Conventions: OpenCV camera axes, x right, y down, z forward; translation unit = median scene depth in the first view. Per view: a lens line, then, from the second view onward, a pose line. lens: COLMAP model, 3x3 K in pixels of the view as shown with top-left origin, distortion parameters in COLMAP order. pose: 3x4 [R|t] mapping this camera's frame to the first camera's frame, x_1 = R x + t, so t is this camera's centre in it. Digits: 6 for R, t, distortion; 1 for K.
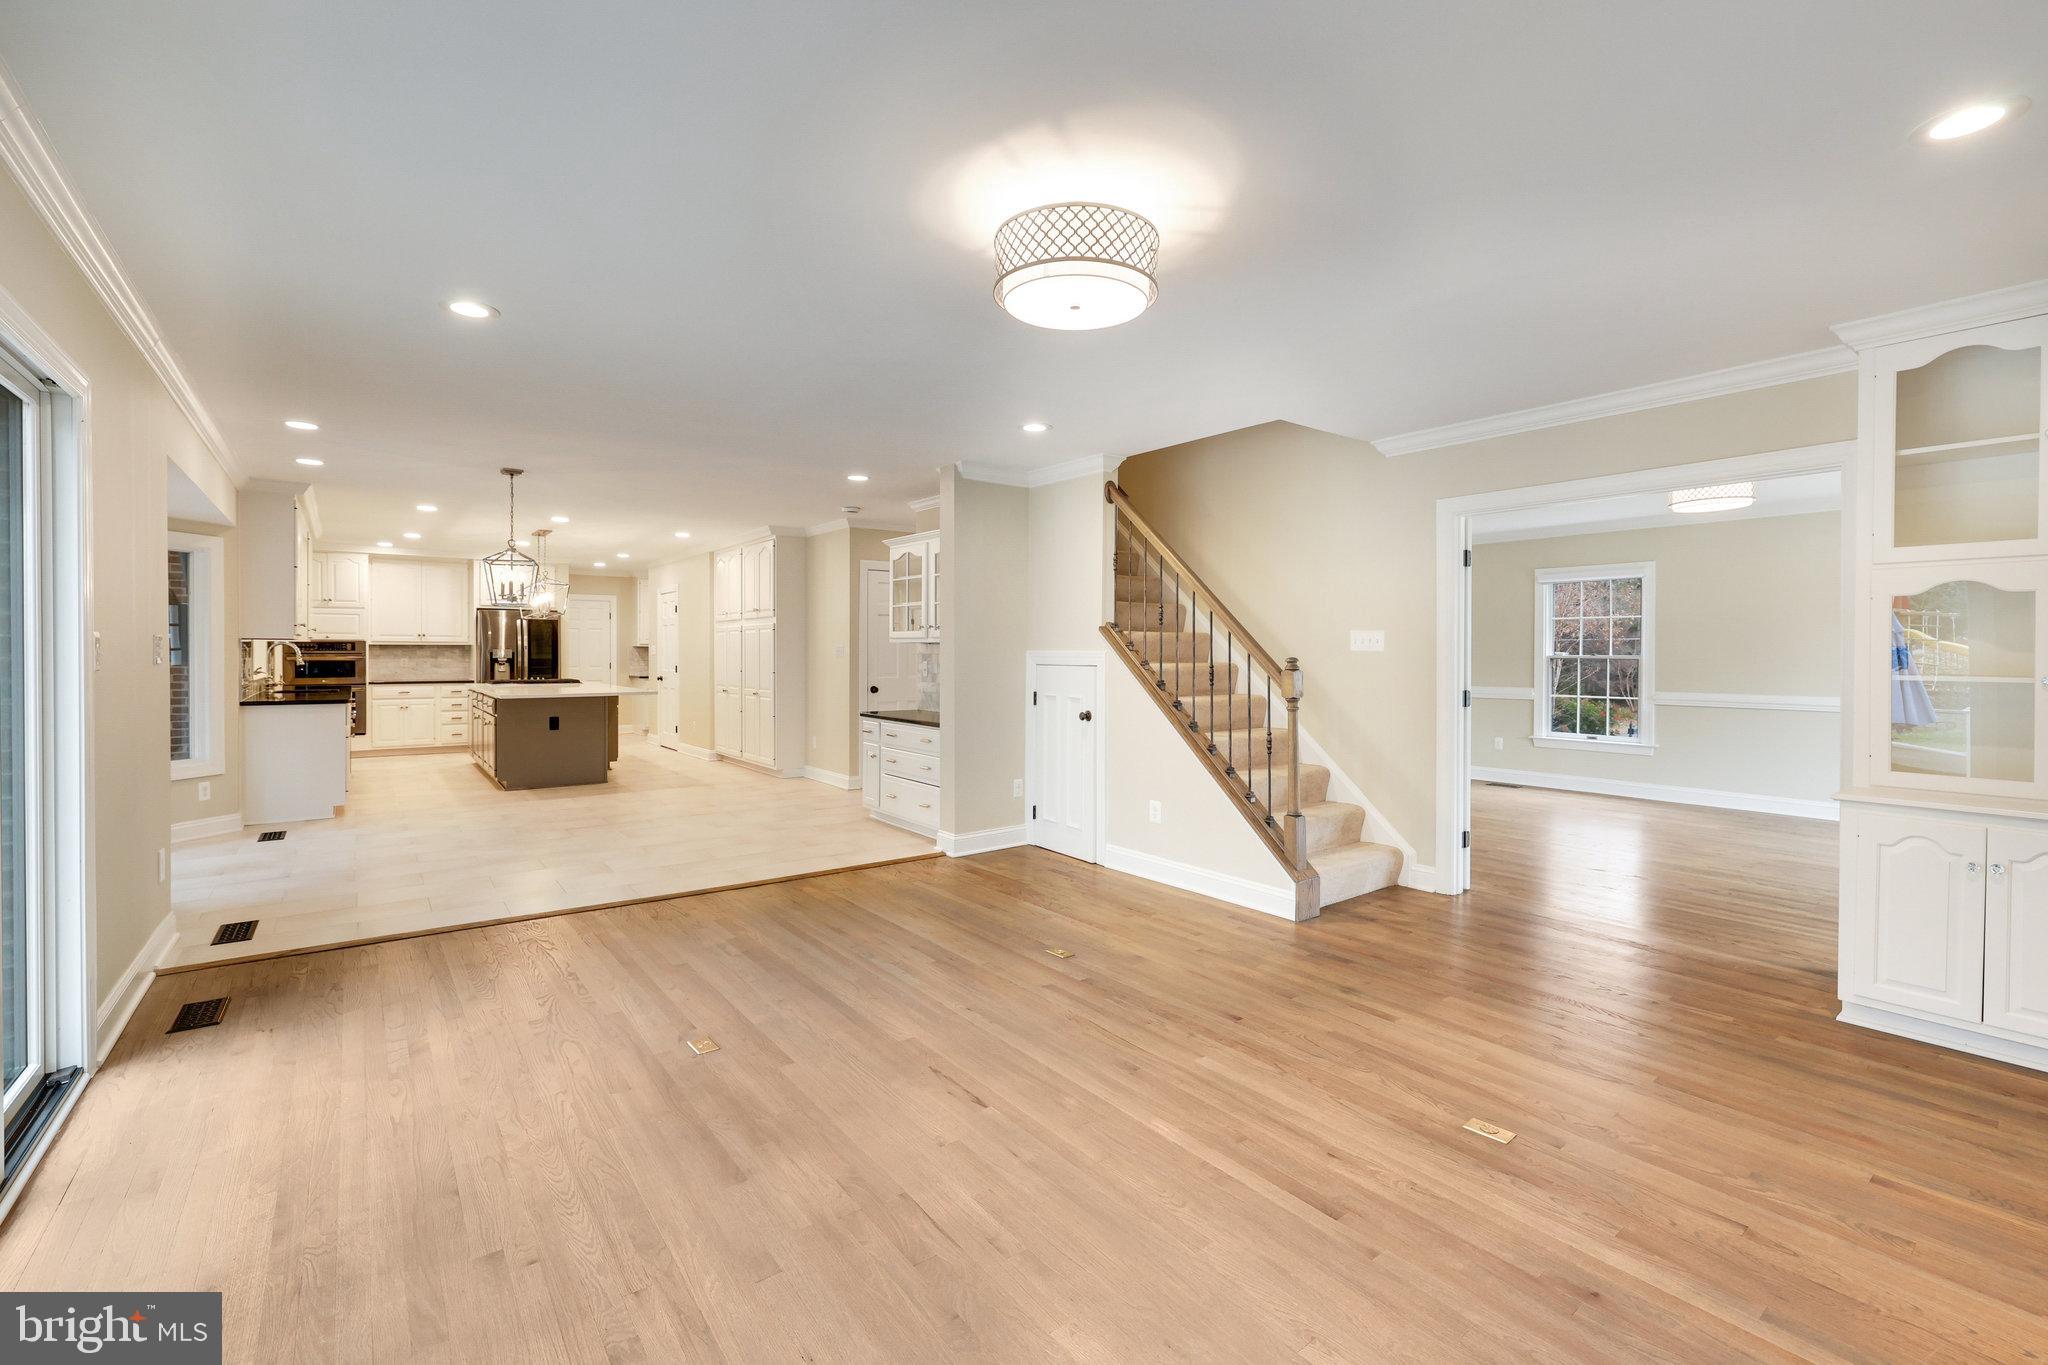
lens RADIAL K [[848.1, 0, 993.6], [0, 848.1, 657.1], [0, 0, 1]] dist [-0.000911, -0.000100]
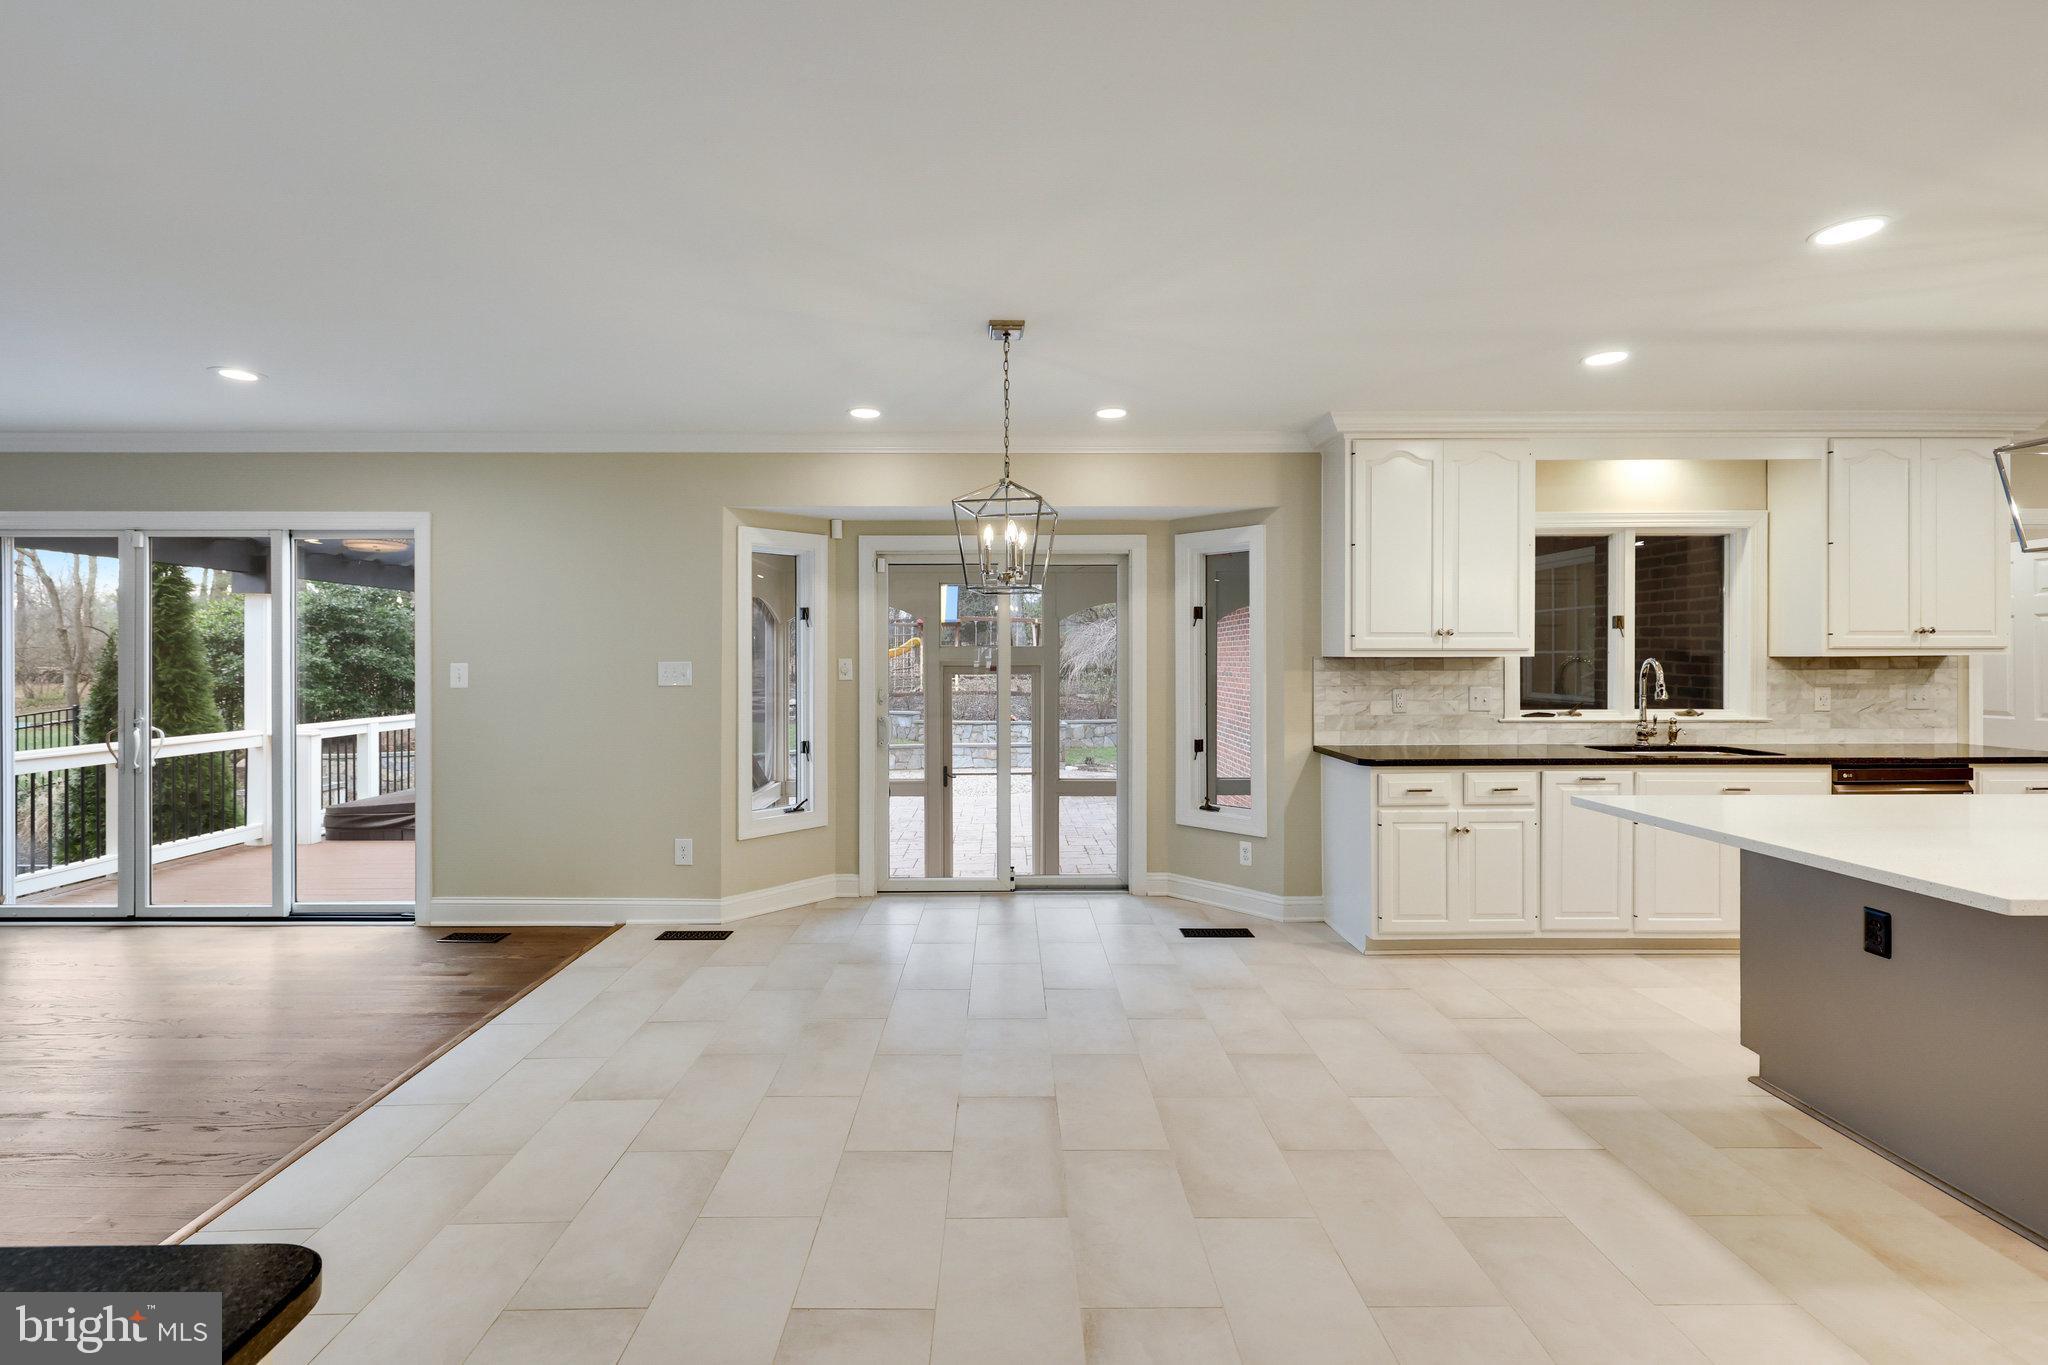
lens RADIAL K [[908.7, 0, 1028.3], [0, 908.7, 661.6], [0, 0, 1]] dist [-0.001419, -0.000034]
pose [[-0.585761, -0.001245, -0.810483, -0.077837], [-0.005543, 0.999982, 0.002470, -0.011841], [0.810465, 0.005939, -0.585757, 0.783370]]
